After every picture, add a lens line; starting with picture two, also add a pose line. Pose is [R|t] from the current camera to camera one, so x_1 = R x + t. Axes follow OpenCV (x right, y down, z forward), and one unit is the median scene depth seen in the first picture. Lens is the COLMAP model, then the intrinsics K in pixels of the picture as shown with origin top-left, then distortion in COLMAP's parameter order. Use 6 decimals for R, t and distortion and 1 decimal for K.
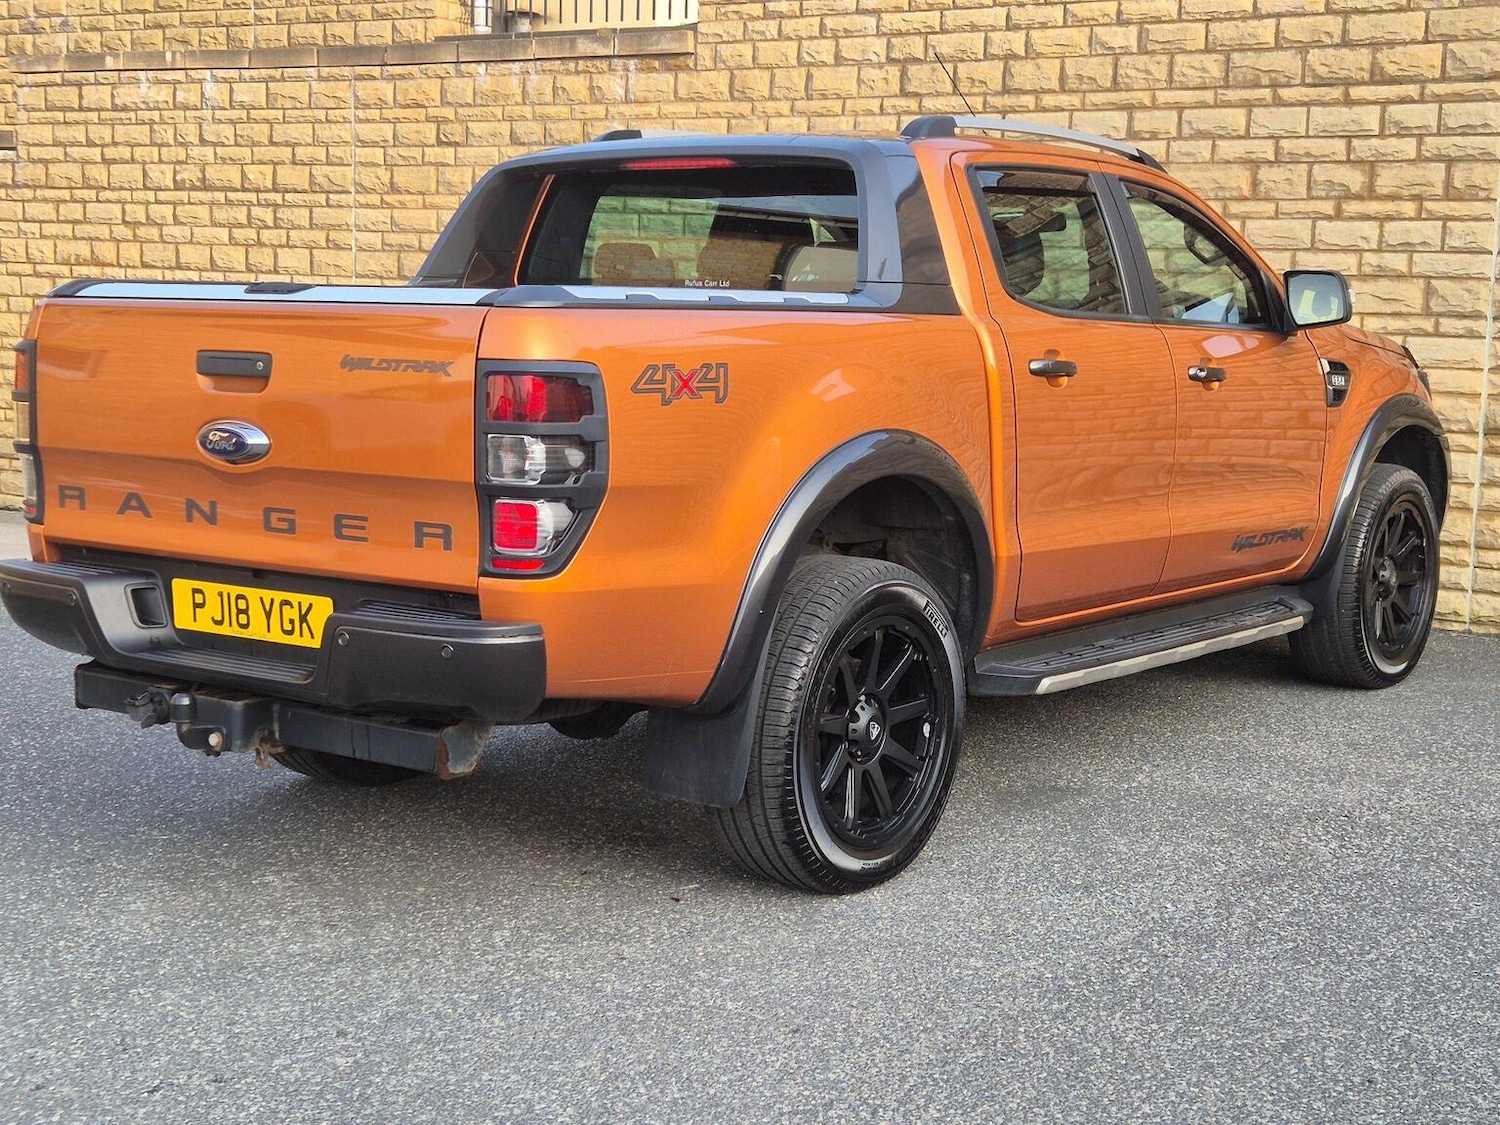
lens RADIAL K [[2211.3, 0, 739.1], [0, 2211.3, 565.3], [0, 0, 1]] dist [0.099539, -0.100124]
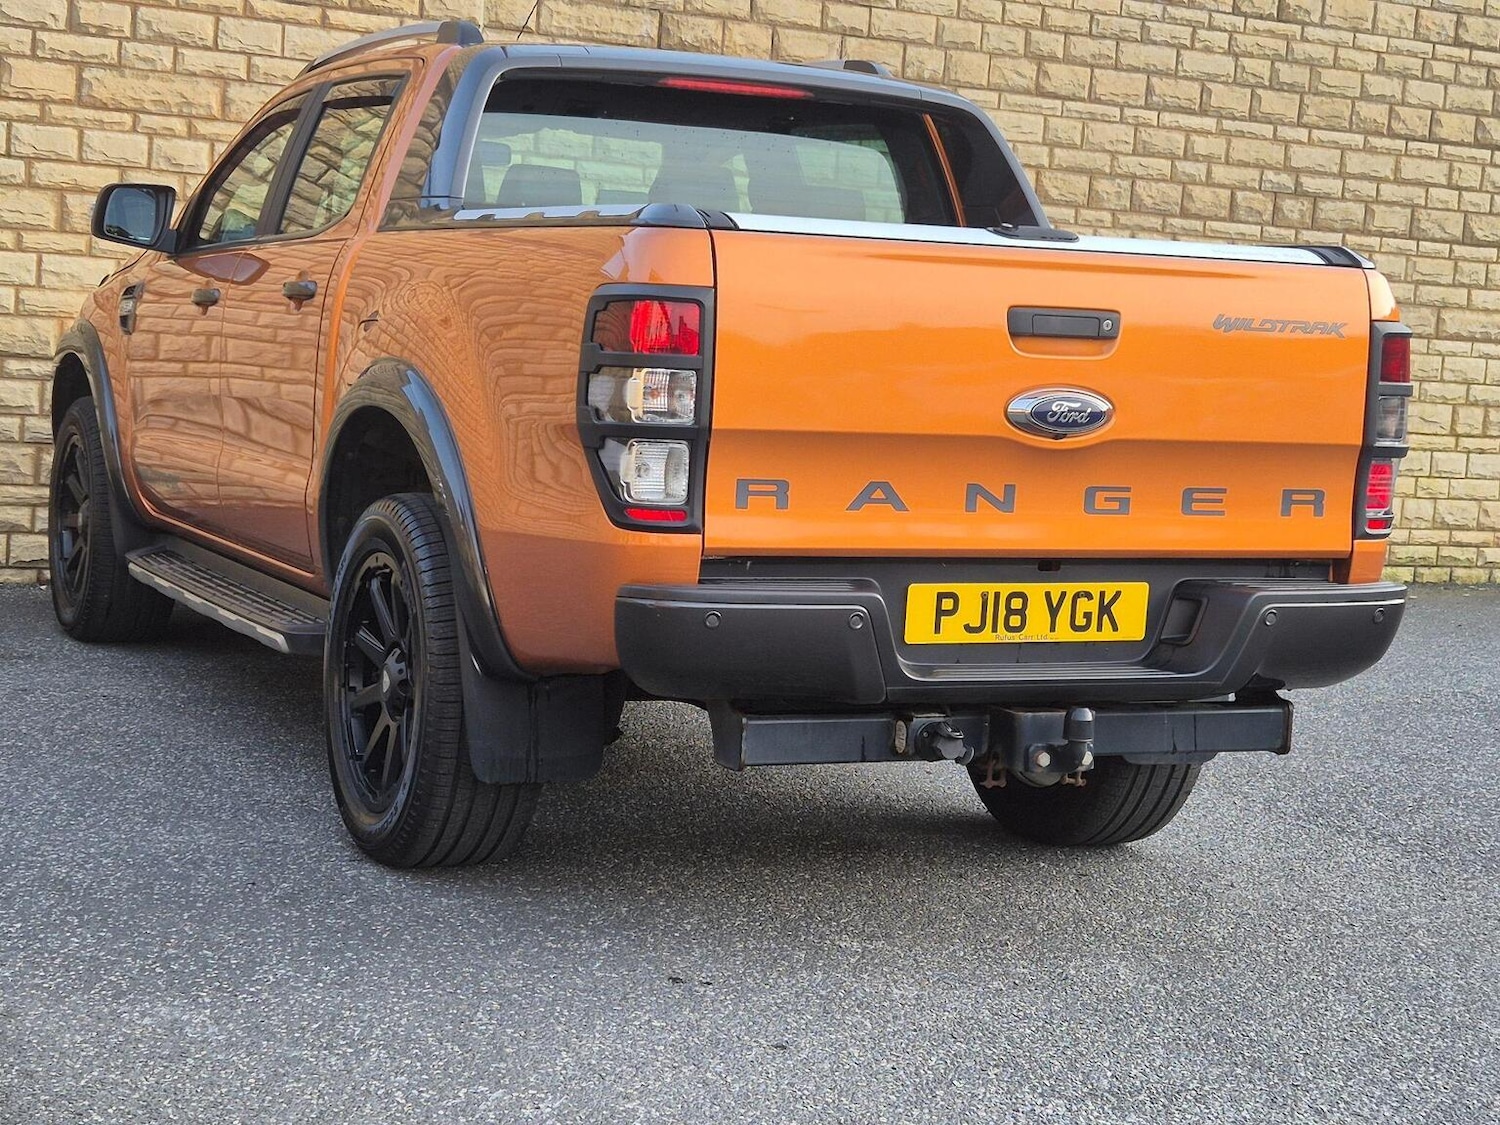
lens RADIAL K [[2634.2, 0, 753.4], [0, 2634.2, 570.9], [0, 0, 1]] dist [0.131323, -0.310230]
pose [[0.461541, -0.077808, 0.883700, -0.614714], [0.063115, 0.996502, 0.054776, -0.029994], [-0.884871, 0.030493, 0.464837, 0.326294]]
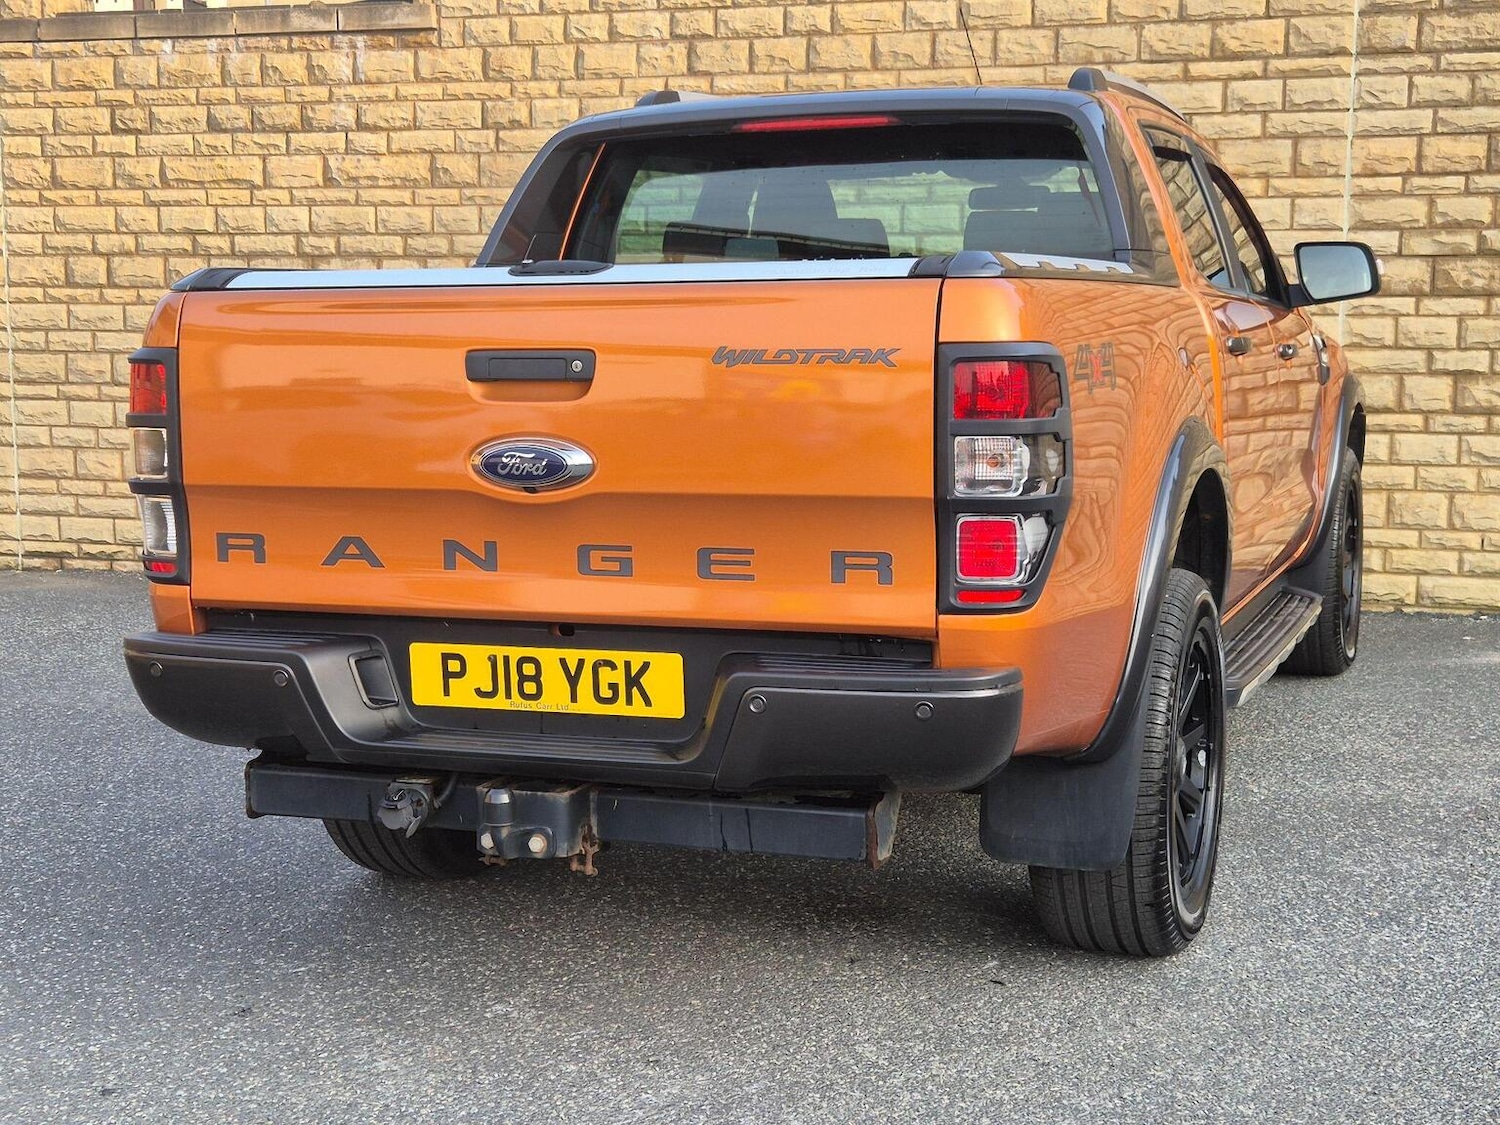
lens RADIAL K [[2201.3, 0, 713.4], [0, 2201.3, 563.2], [0, 0, 1]] dist [0.099186, -0.107993]
pose [[0.960689, -0.057226, 0.271666, -0.196121], [0.058910, 0.998261, 0.001959, -0.009406], [-0.271306, 0.014122, 0.962390, 0.119647]]
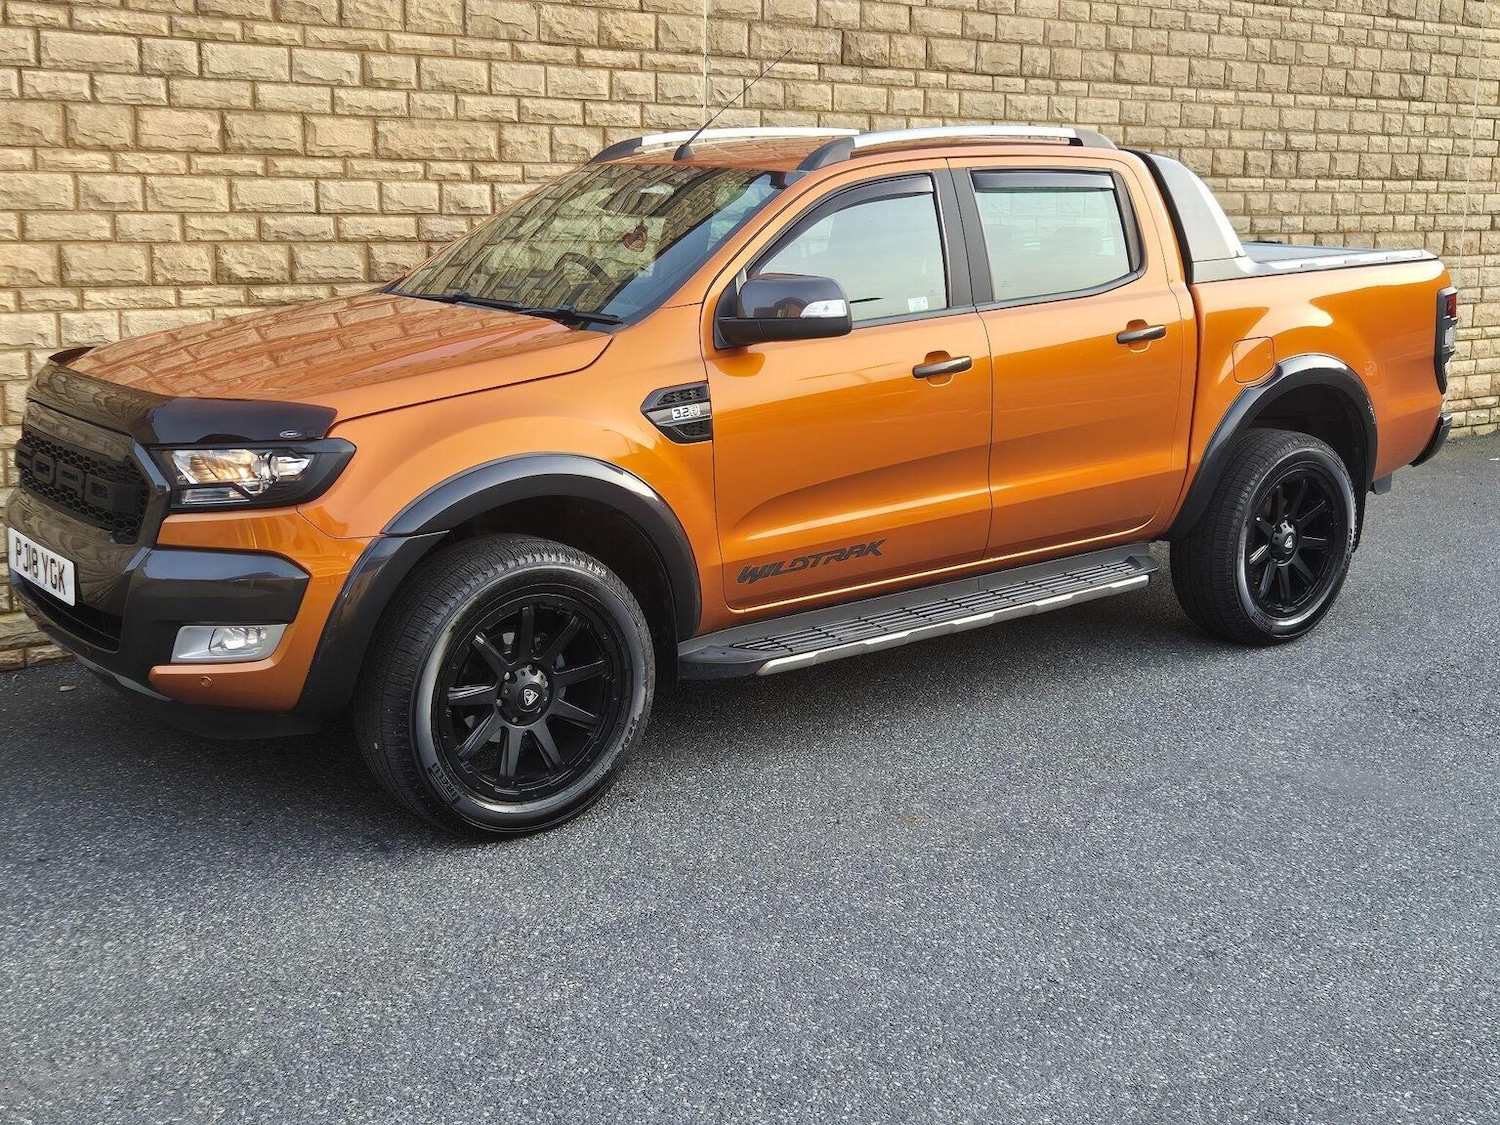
lens RADIAL K [[1787.0, 0, 753.6], [0, 1787.0, 530.5], [0, 0, 1]] dist [0.085559, -0.041592]
pose [[0.298937, -0.196134, 0.933899, -0.471729], [0.128319, 0.978024, 0.164326, -0.122138], [-0.945606, 0.070714, 0.317536, 0.665654]]
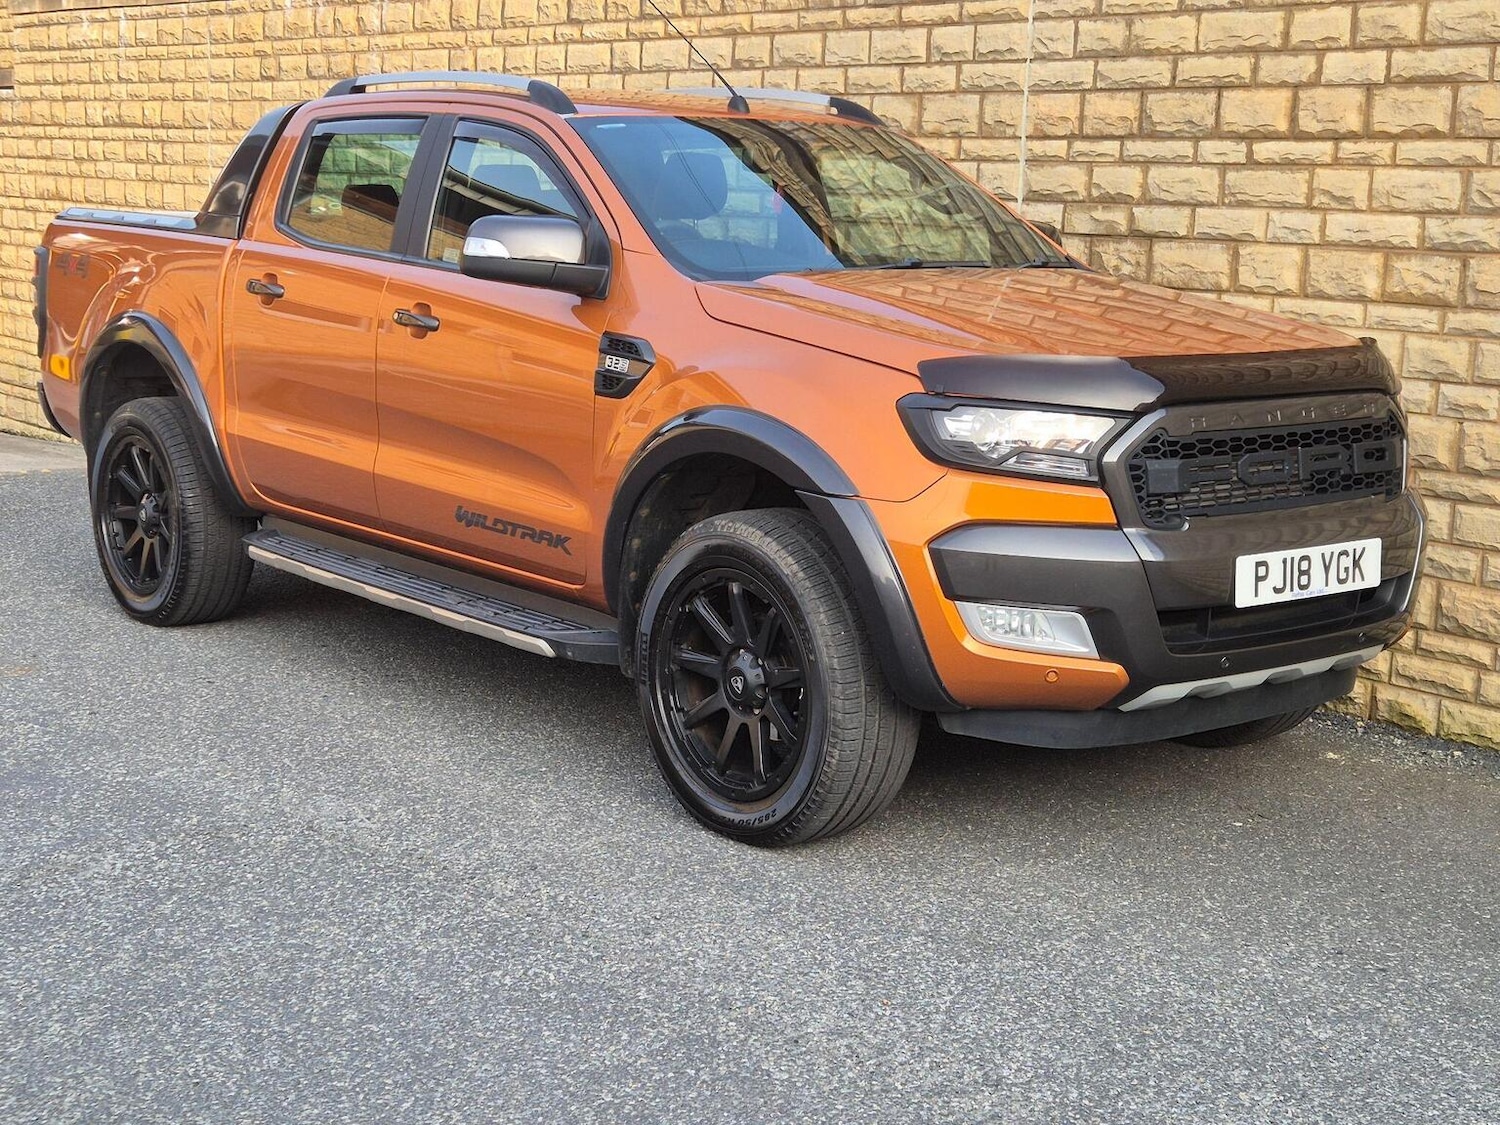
lens RADIAL K [[2203.7, 0, 747.8], [0, 2203.7, 534.8], [0, 0, 1]] dist [0.072752, 0.004656]
pose [[0.956685, 0.056914, -0.285509, 0.456744], [-0.055199, 0.998376, 0.014056, -0.016932], [0.285845, 0.002312, 0.958273, 0.150743]]
